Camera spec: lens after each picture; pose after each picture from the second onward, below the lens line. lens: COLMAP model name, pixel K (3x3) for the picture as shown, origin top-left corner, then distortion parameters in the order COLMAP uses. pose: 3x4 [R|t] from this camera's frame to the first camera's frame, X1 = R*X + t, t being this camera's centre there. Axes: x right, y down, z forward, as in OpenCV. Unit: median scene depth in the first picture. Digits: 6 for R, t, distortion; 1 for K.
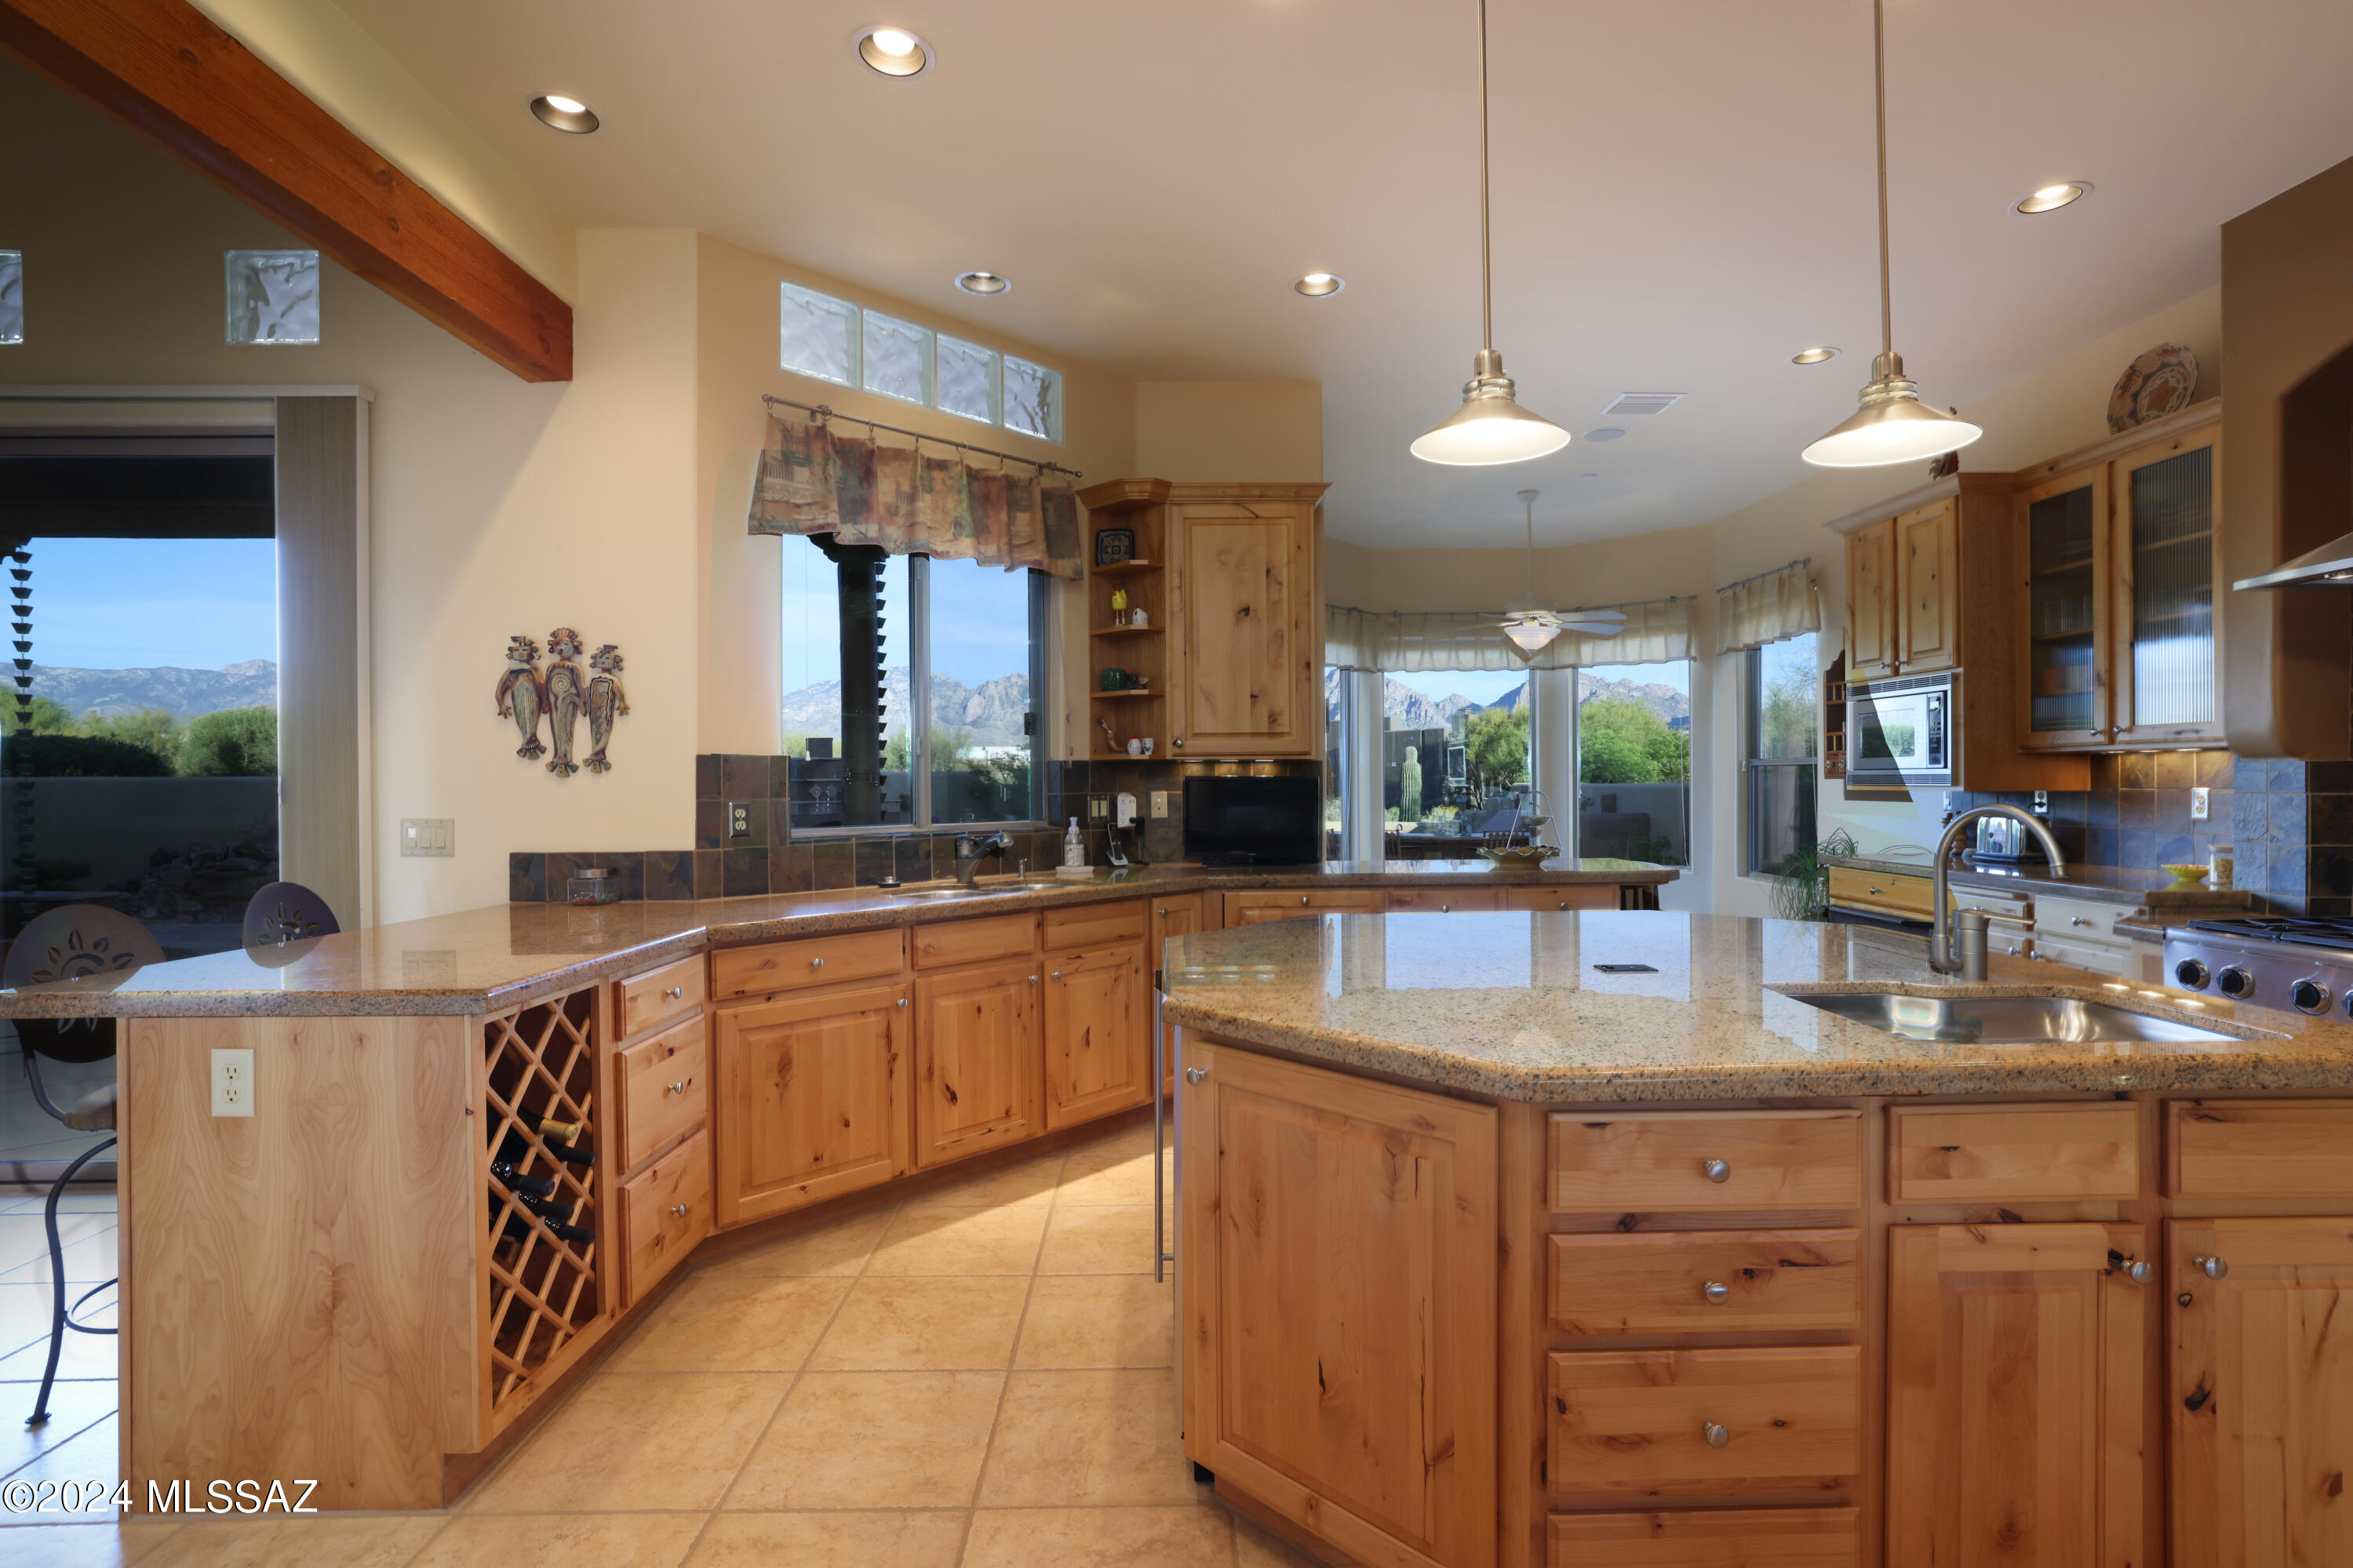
lens RADIAL K [[1100.4, 0, 1213.2], [0, 1100.4, 762.5], [0, 0, 1]] dist [-0.012310, 0.005516]
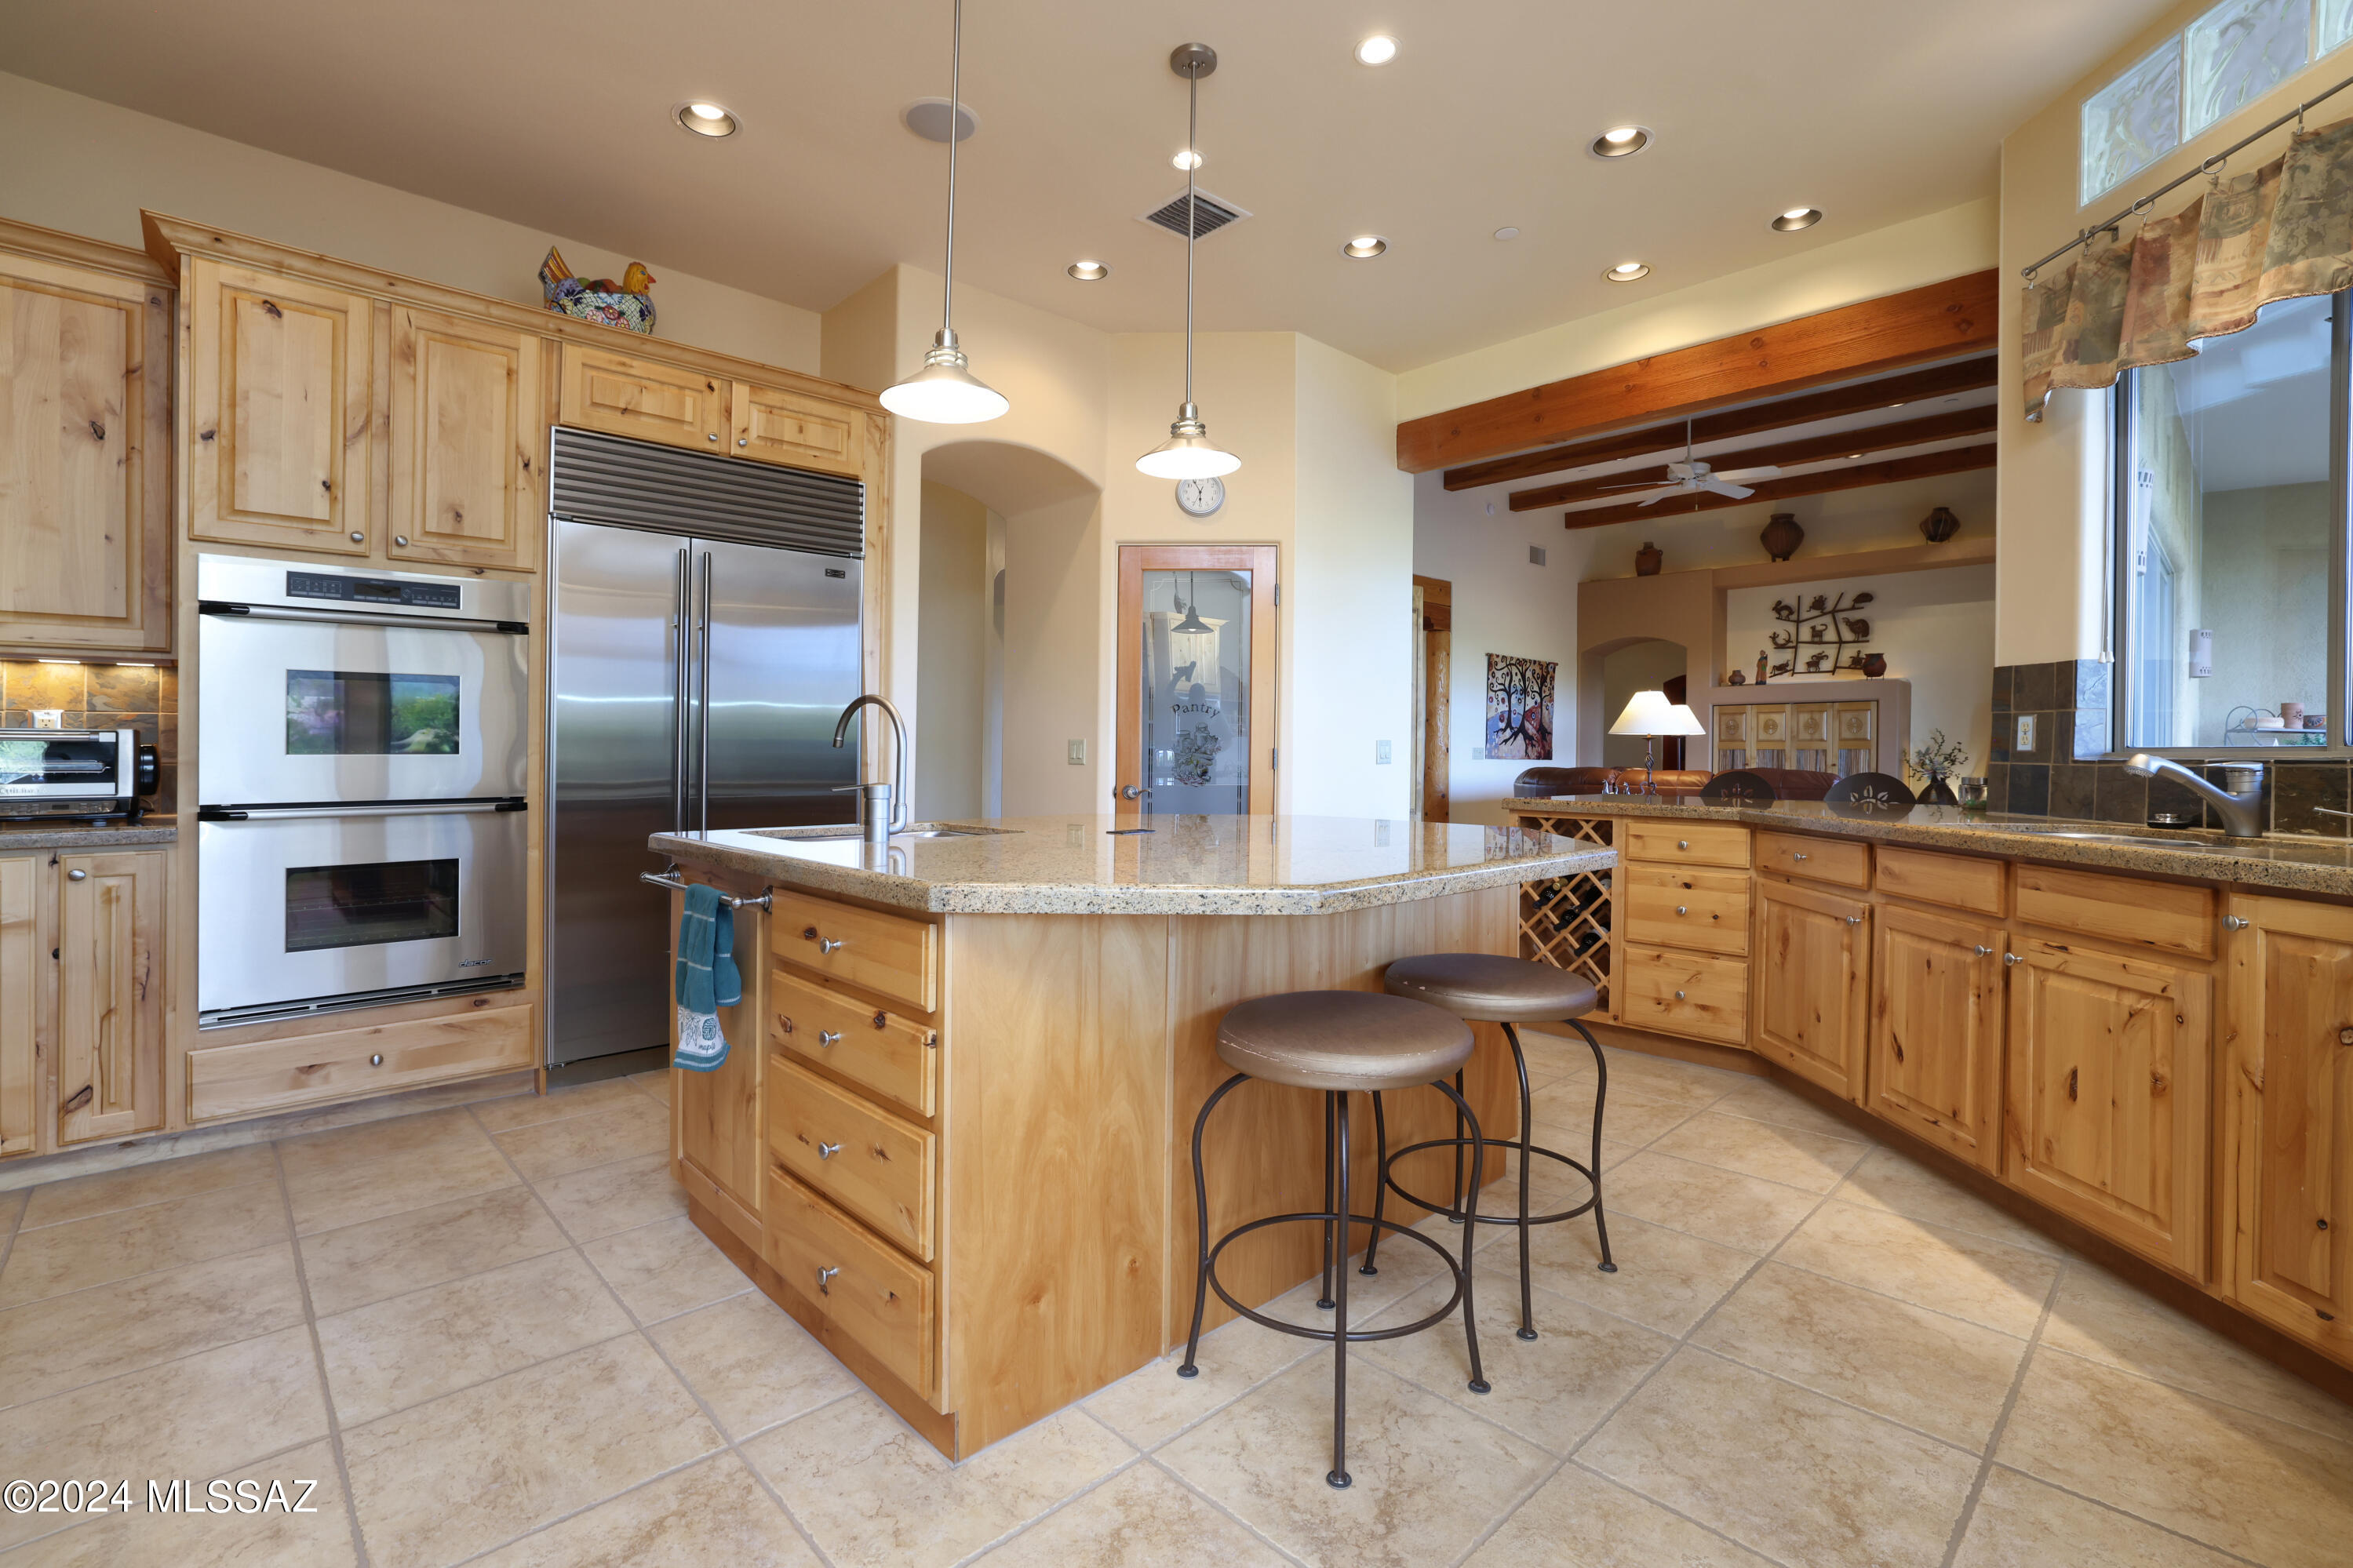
lens RADIAL K [[1030.0, 0, 1173.8], [0, 1030.0, 767.3], [0, 0, 1]] dist [-0.020877, 0.007871]
pose [[-0.751662, 0.018342, -0.659294, 0.697655], [0.011359, 0.999825, 0.014865, 0.063702], [0.659451, 0.003685, -0.751739, 1.212649]]
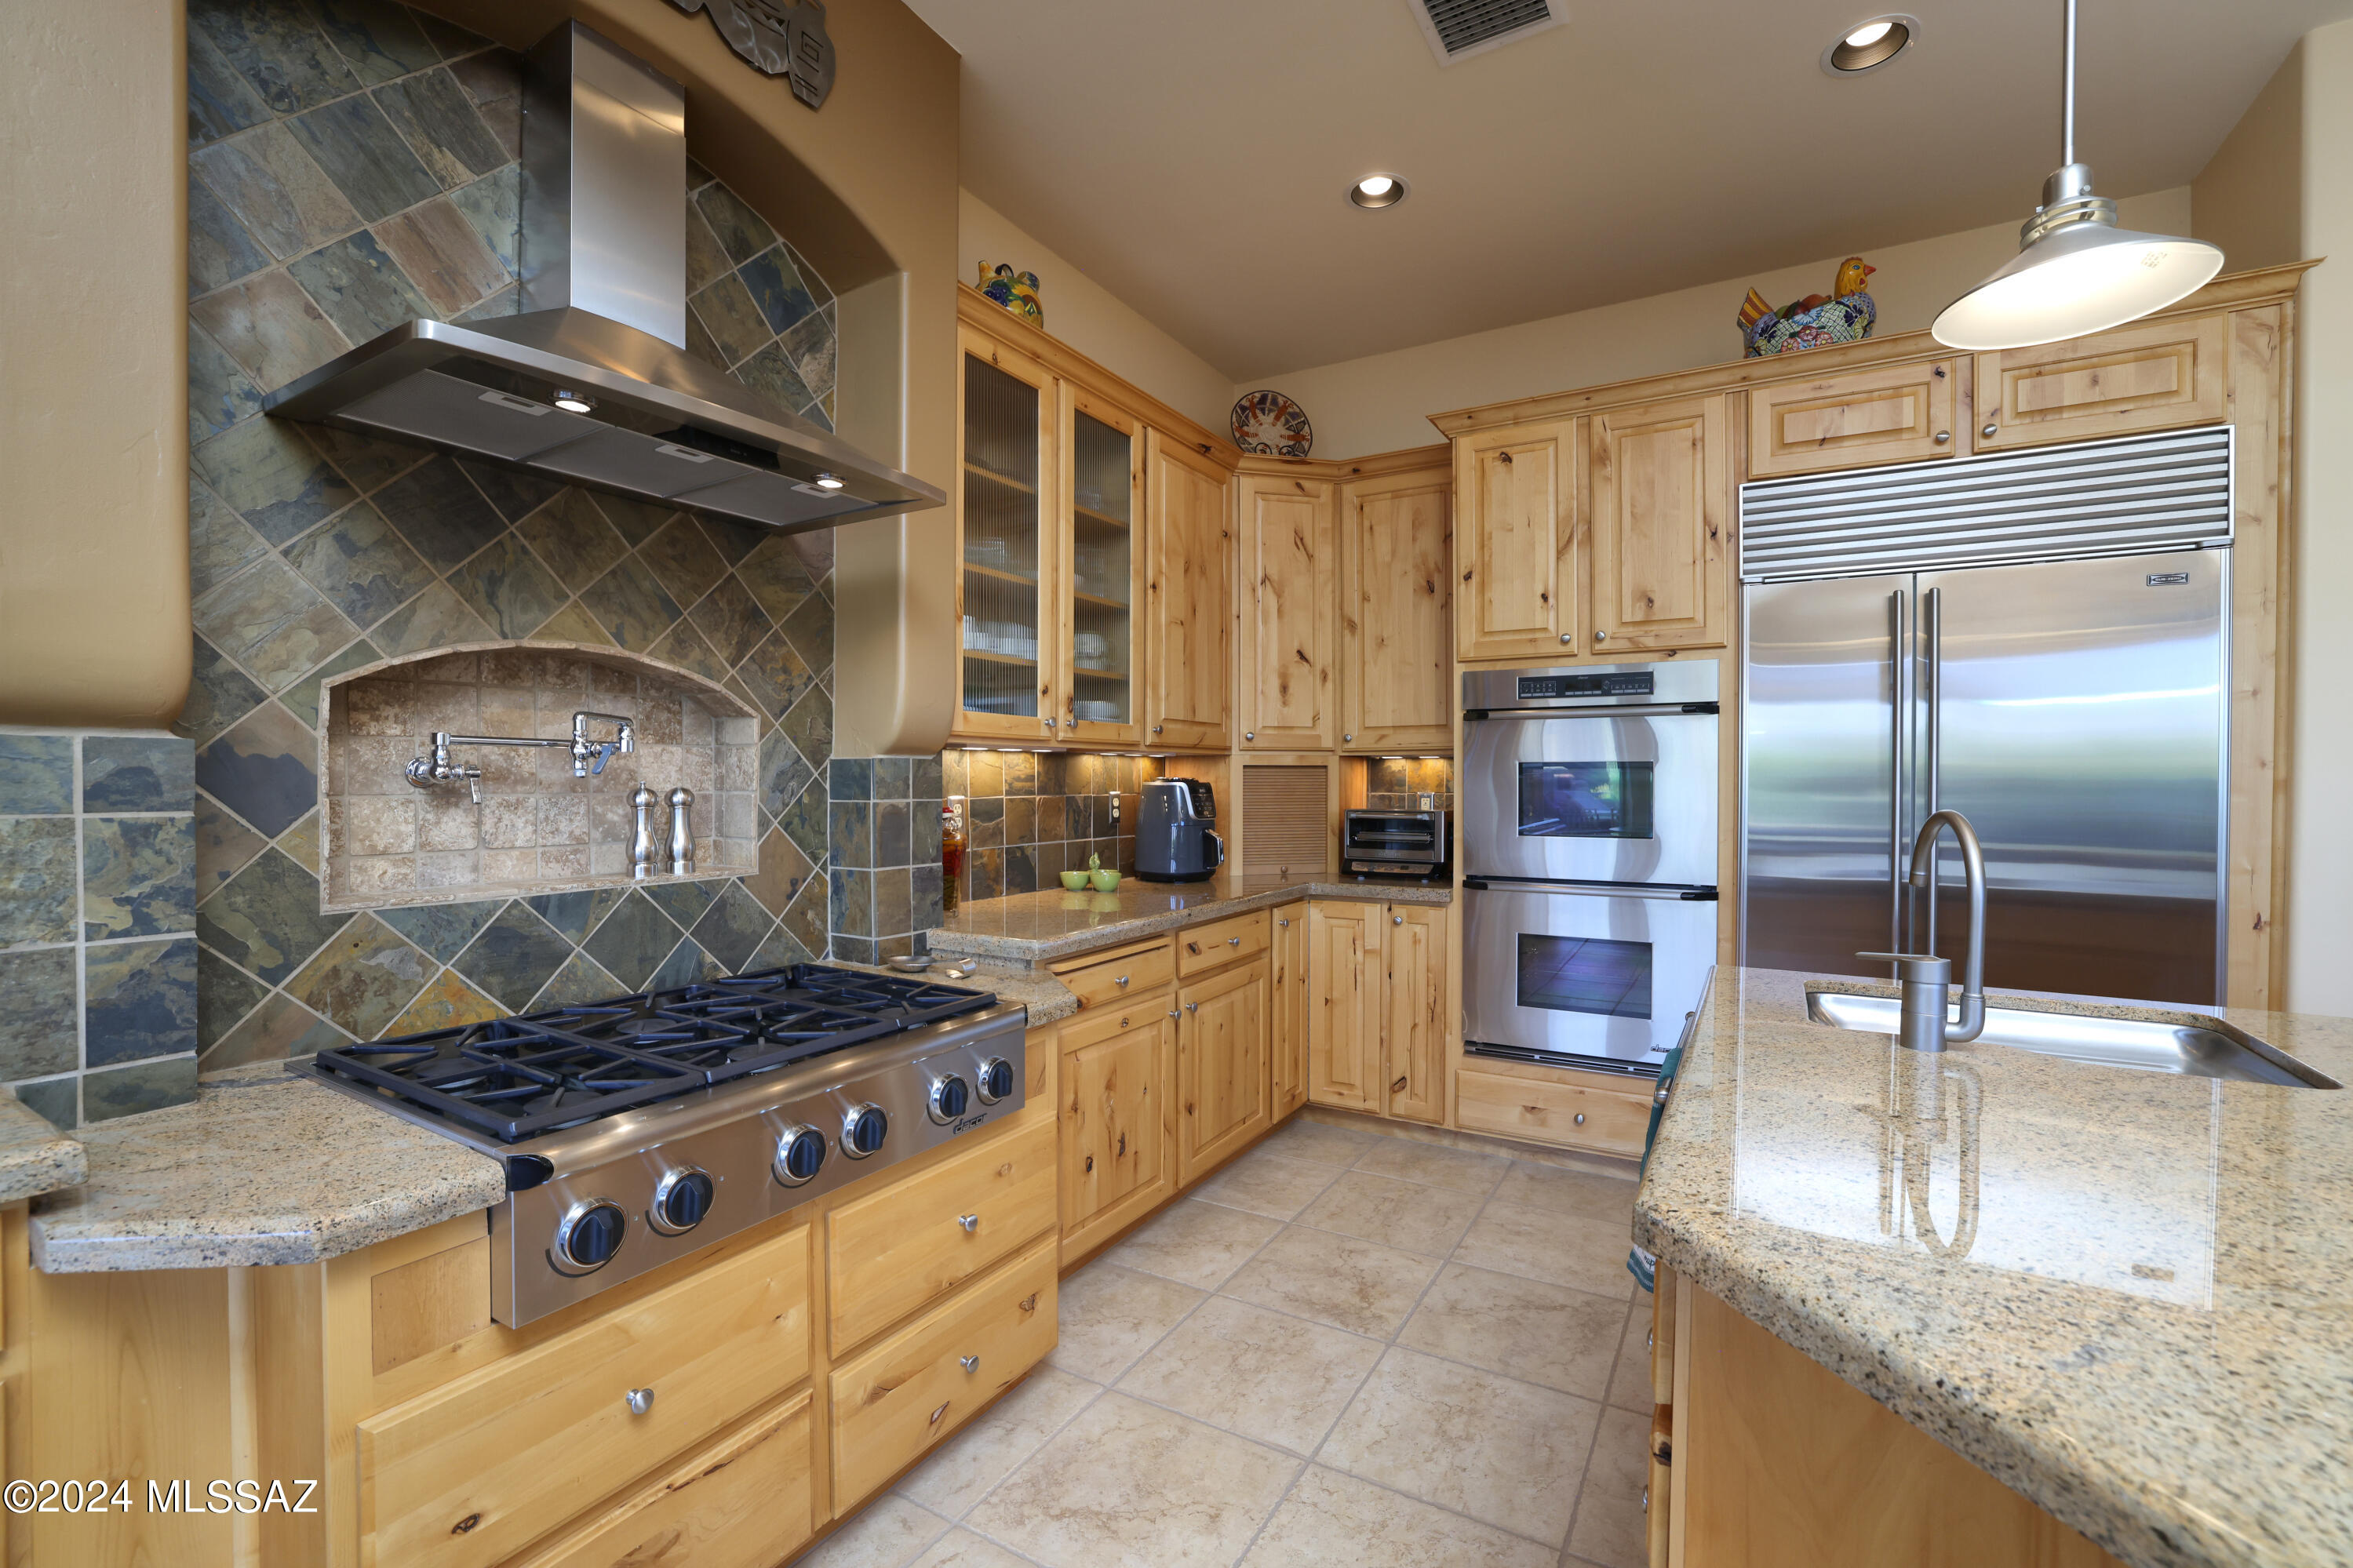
lens RADIAL K [[1024.8, 0, 1206.0], [0, 1024.8, 779.0], [0, 0, 1]] dist [-0.025559, 0.005717]
pose [[-0.849299, 0.004291, 0.527895, 0.445544], [-0.001984, 0.999934, -0.011320, 0.018009], [-0.527909, -0.010661, -0.849234, 1.095678]]
